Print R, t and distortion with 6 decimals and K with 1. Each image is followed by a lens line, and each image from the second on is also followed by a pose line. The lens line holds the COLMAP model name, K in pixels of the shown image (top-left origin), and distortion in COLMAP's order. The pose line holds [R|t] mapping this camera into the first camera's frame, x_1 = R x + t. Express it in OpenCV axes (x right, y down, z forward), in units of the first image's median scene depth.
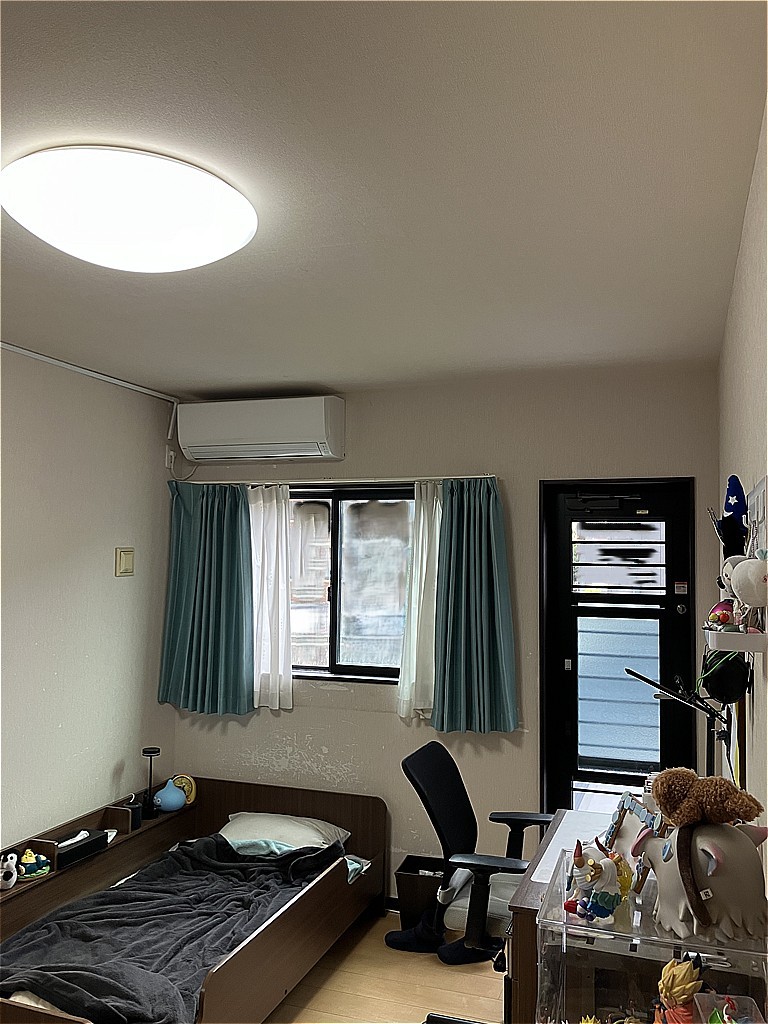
lens RADIAL K [[841.0, 0, 384.0], [0, 841.0, 512.0], [0, 0, 1]] dist [0.005434, 0.007985]
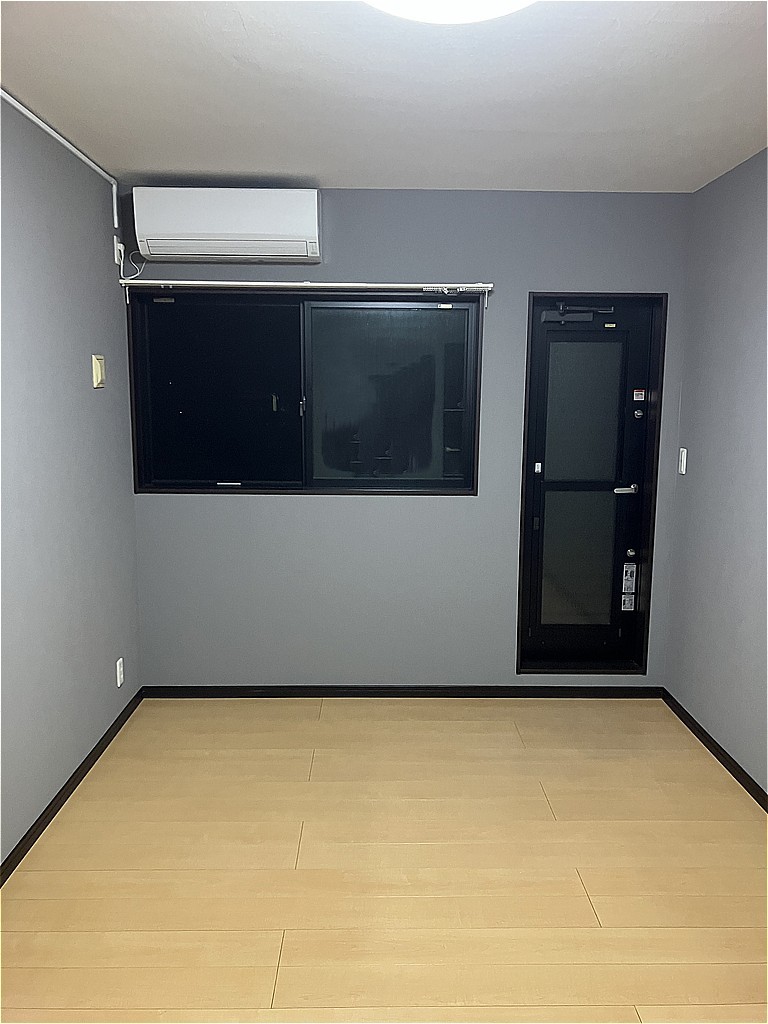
lens RADIAL K [[841.0, 0, 384.0], [0, 841.0, 512.0], [0, 0, 1]] dist [0.005434, 0.007985]
pose [[0.940753, -0.056432, 0.334362, -0.336575], [-0.015431, 0.977909, 0.208463, 0.013932], [-0.338740, -0.201271, 0.919100, 0.062097]]
